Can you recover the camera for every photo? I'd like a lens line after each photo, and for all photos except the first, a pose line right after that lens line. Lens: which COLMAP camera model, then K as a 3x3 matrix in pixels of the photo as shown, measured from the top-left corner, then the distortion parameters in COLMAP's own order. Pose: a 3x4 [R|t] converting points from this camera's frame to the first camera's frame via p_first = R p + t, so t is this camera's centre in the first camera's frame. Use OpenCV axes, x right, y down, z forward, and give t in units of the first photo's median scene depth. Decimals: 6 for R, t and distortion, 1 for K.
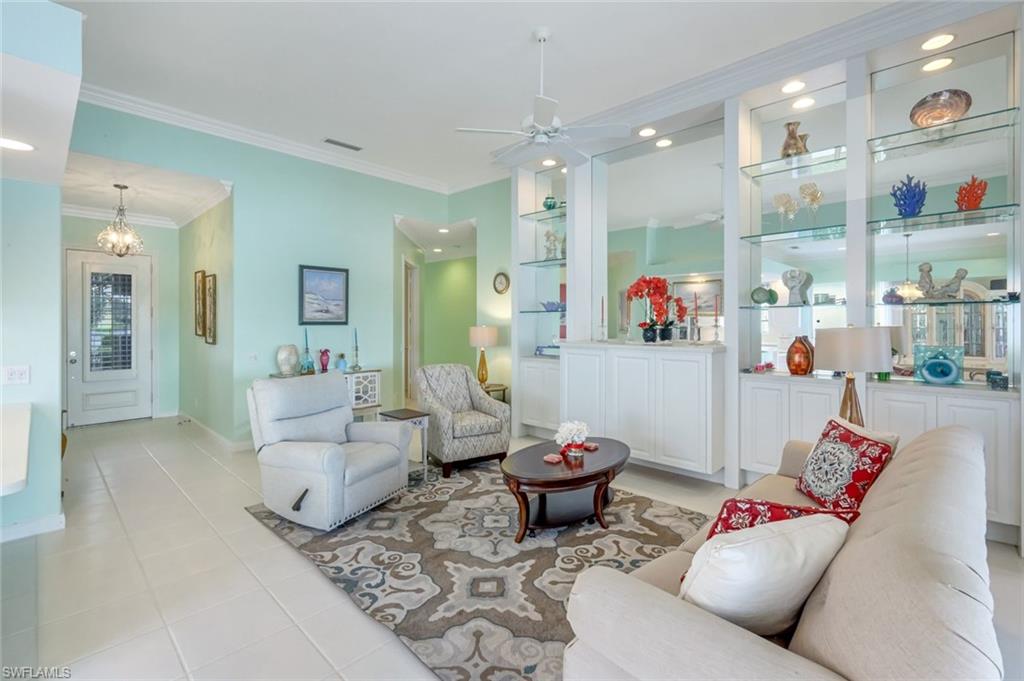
lens RADIAL K [[448.2, 0, 509.6], [0, 448.2, 325.3], [0, 0, 1]] dist [0.000204, -0.000003]
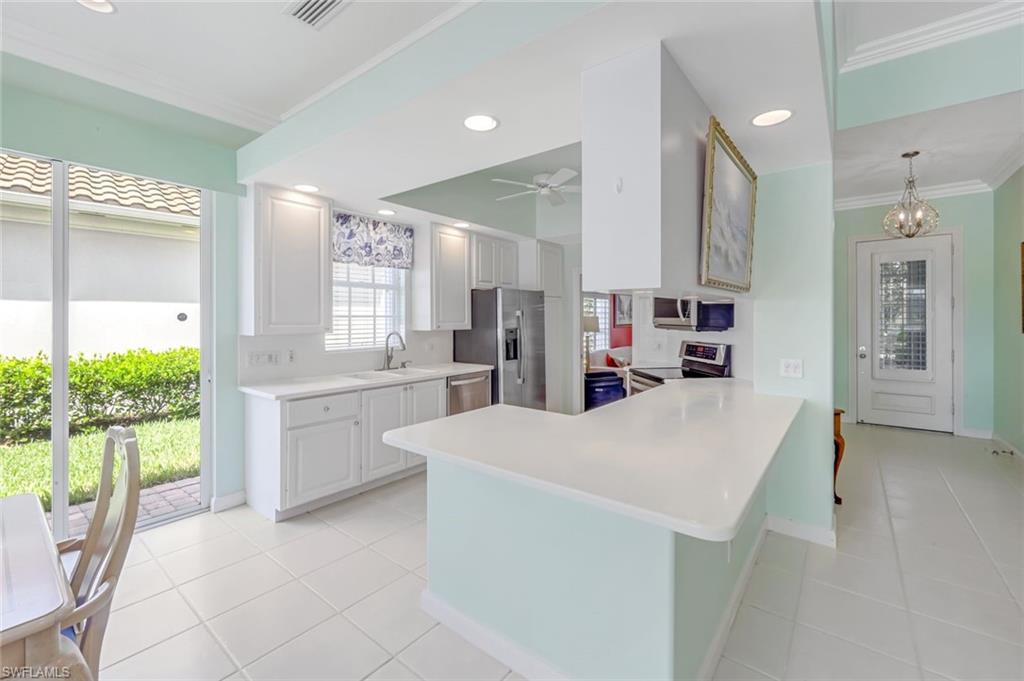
lens RADIAL K [[428.8, 0, 510.0], [0, 428.8, 318.6], [0, 0, 1]] dist [0.000455, -0.000015]
pose [[0.089522, -0.002444, -0.995982, -0.174686], [-0.003346, 0.999991, -0.002755, 0.005977], [0.995979, 0.003579, 0.089513, 0.237873]]
